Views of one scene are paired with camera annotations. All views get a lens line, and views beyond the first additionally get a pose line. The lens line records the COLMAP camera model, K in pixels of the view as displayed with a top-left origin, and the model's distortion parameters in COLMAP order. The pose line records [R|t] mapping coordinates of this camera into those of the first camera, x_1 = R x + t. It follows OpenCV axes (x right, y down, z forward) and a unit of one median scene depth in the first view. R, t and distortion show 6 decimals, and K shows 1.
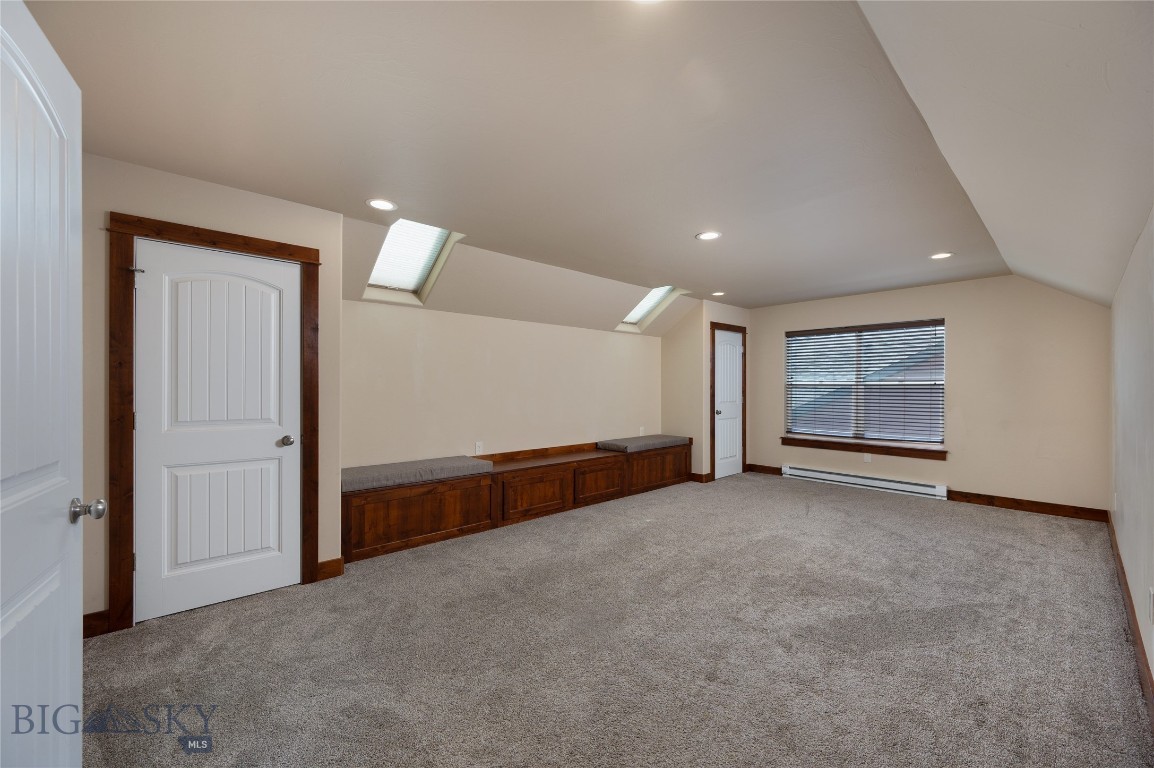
lens RADIAL K [[459.5, 0, 587.3], [0, 459.5, 389.1], [0, 0, 1]] dist [-0.002351, -0.000239]
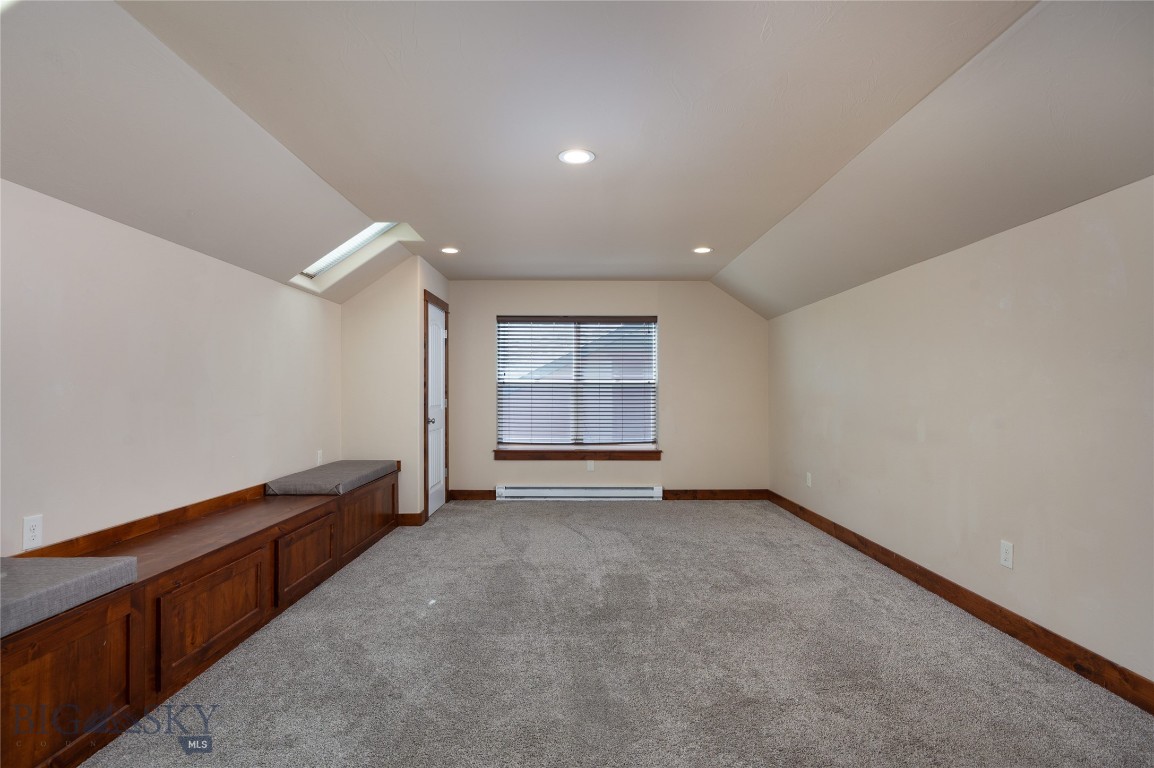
lens RADIAL K [[577.4, 0, 584.3], [0, 577.4, 385.6], [0, 0, 1]] dist [-0.003296, 0.000557]
pose [[0.673670, 0.007980, 0.738990, -0.238399], [0.004090, 0.999886, -0.014526, 0.012287], [-0.739021, 0.012808, 0.673560, 0.273831]]
